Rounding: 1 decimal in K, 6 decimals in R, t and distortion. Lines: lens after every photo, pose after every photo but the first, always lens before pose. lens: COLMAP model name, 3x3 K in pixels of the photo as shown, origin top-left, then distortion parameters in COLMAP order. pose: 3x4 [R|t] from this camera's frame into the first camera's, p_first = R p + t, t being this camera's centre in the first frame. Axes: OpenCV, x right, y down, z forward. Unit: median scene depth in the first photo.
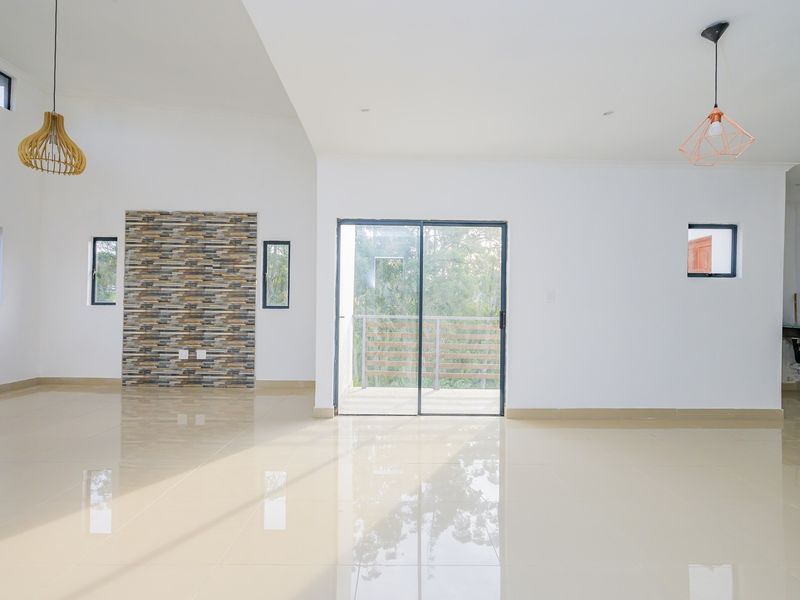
lens RADIAL K [[426.8, 0, 401.9], [0, 426.8, 302.7], [0, 0, 1]] dist [-0.001923, 0.001737]
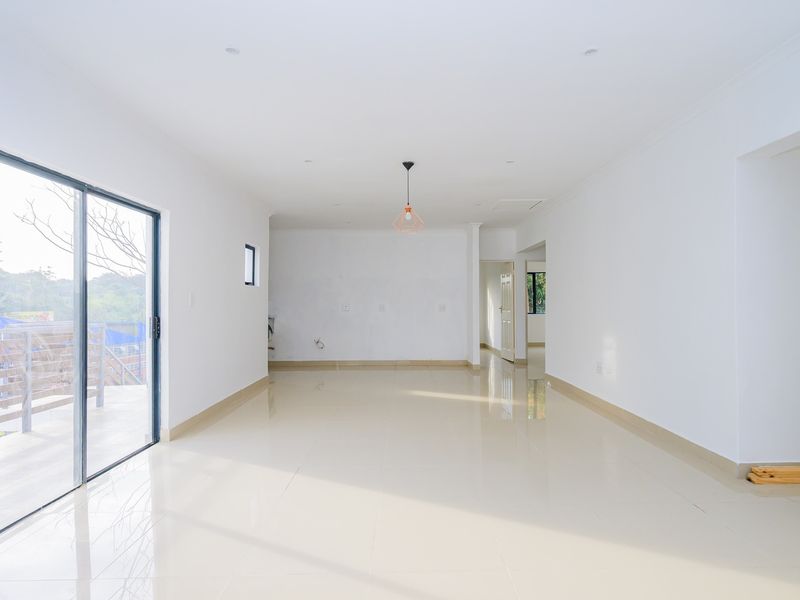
lens RADIAL K [[425.3, 0, 402.6], [0, 425.3, 299.5], [0, 0, 1]] dist [-0.002217, 0.000362]
pose [[0.015911, -0.001377, 0.999872, -0.446342], [-0.000941, 0.999999, 0.001392, -0.013495], [-0.999873, -0.000963, 0.015909, 0.378594]]
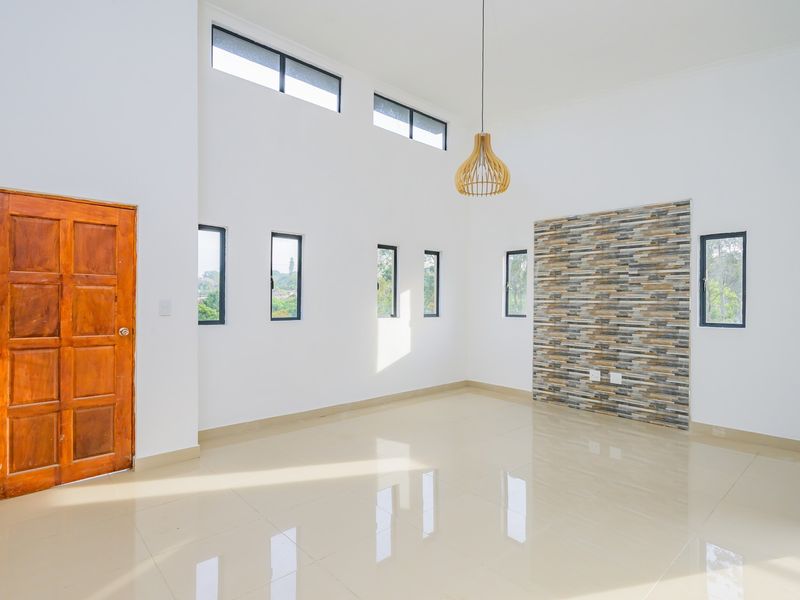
lens RADIAL K [[425.3, 0, 402.6], [0, 425.3, 299.5], [0, 0, 1]] dist [-0.002217, 0.000362]
pose [[0.665898, -0.009092, -0.745987, -0.119695], [0.008882, 0.999951, -0.004259, -0.035180], [0.745990, -0.003790, 0.665946, 0.119549]]
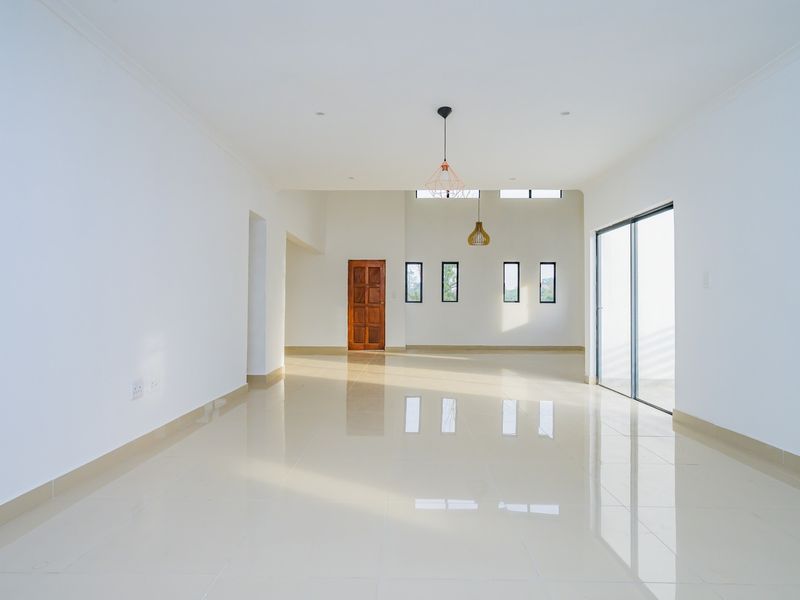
lens RADIAL K [[426.8, 0, 401.9], [0, 426.8, 302.7], [0, 0, 1]] dist [-0.001923, 0.001737]
pose [[-0.026486, -0.015671, -0.999526, 0.856726], [0.005607, 0.999859, -0.015825, 0.026379], [0.999633, -0.006023, -0.026394, 0.336034]]
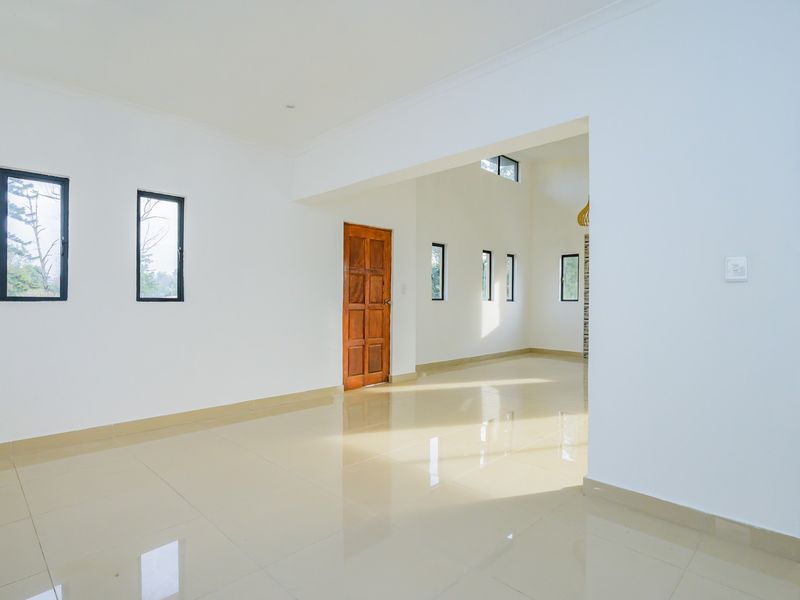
lens RADIAL K [[426.8, 0, 401.9], [0, 426.8, 302.7], [0, 0, 1]] dist [-0.001923, 0.001737]
pose [[0.700630, -0.001408, -0.713524, -0.061707], [0.008667, 0.999941, 0.006538, -0.004390], [0.713472, -0.010765, 0.700601, -0.431106]]
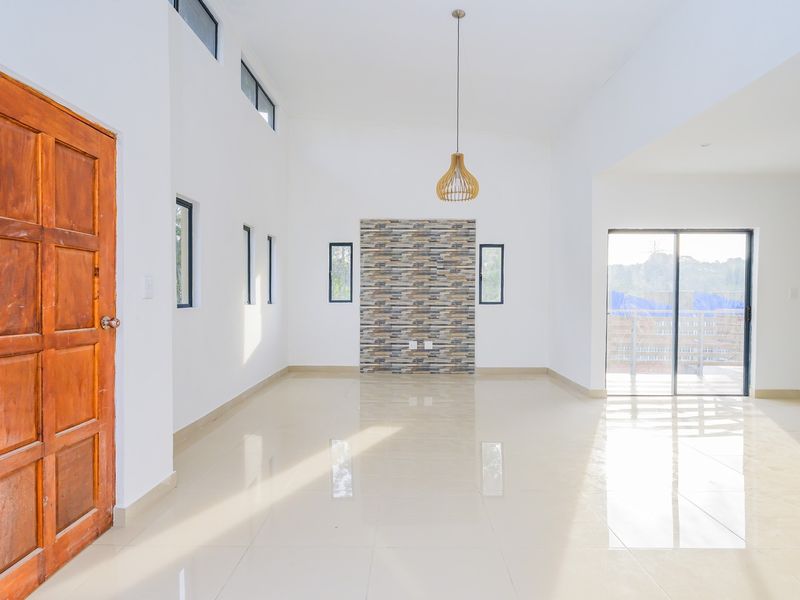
lens RADIAL K [[426.8, 0, 401.9], [0, 426.8, 302.7], [0, 0, 1]] dist [-0.001923, 0.001737]
pose [[0.999584, -0.008288, -0.027610, -0.507689], [0.009037, 0.999592, 0.027087, -0.023508], [0.027375, -0.027326, 0.999252, -0.139051]]
